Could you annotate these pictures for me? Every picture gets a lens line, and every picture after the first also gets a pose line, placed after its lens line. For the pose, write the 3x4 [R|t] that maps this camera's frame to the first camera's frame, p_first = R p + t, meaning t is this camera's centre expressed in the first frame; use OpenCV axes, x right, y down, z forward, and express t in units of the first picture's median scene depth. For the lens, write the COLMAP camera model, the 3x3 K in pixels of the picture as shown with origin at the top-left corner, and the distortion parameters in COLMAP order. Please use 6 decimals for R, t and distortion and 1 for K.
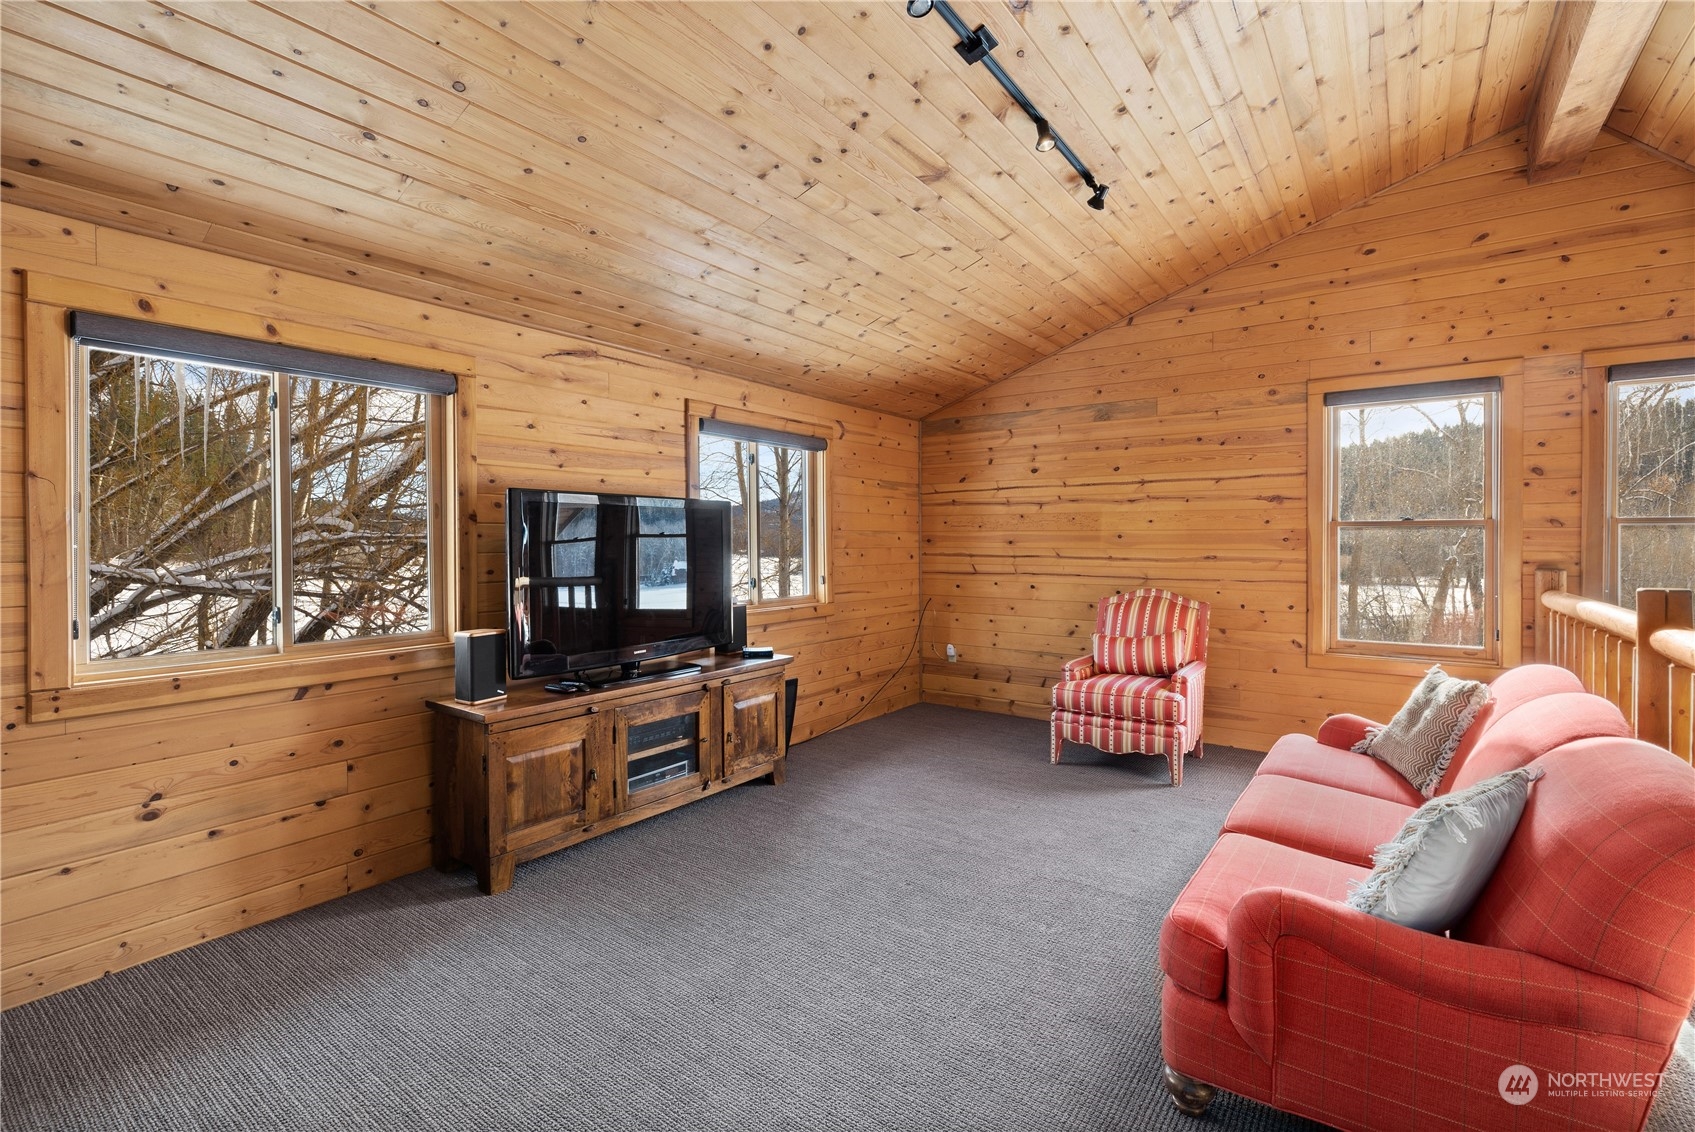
lens RADIAL K [[765.3, 0, 850.5], [0, 765.3, 560.8], [0, 0, 1]] dist [-0.001614, -0.000080]
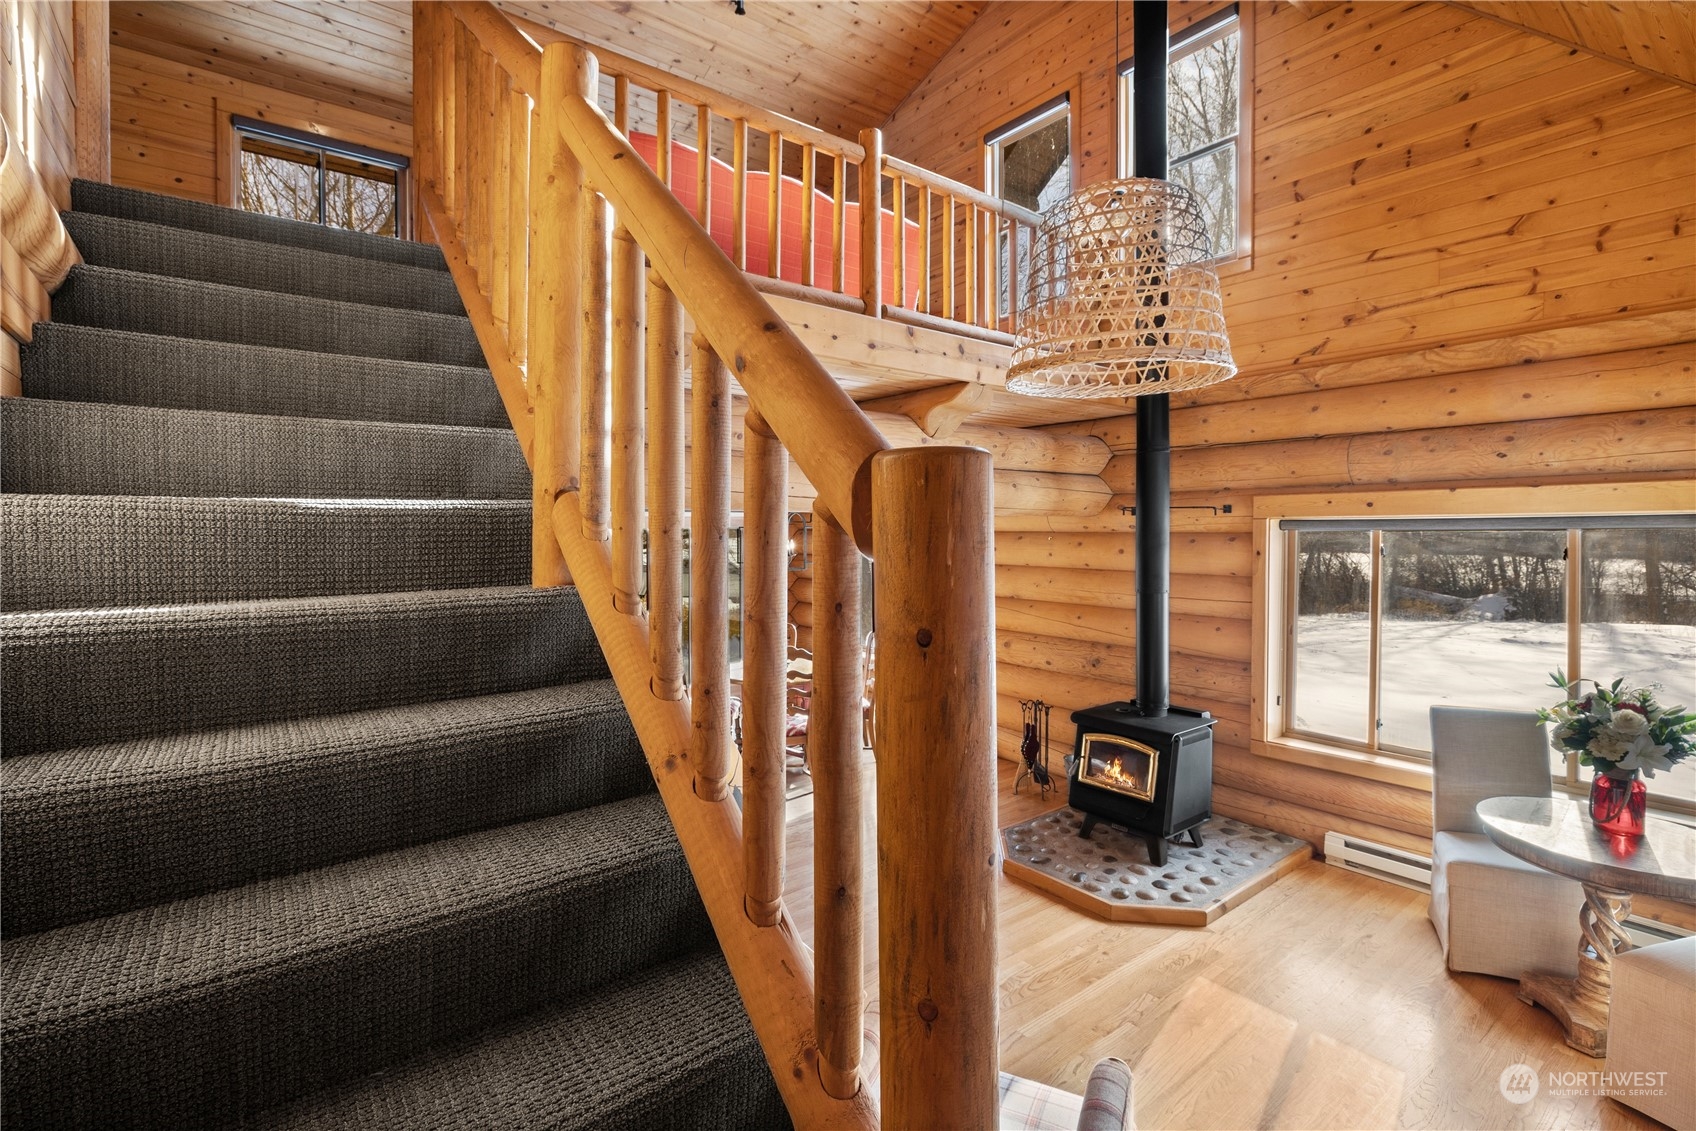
lens RADIAL K [[765.8, 0, 838.4], [0, 765.8, 551.0], [0, 0, 1]] dist [-0.001614, -0.000080]
pose [[0.957494, 0.006115, -0.288390, 1.485031], [-0.003537, 0.999949, 0.009460, 0.993724], [0.288433, -0.008038, 0.957466, -0.763902]]
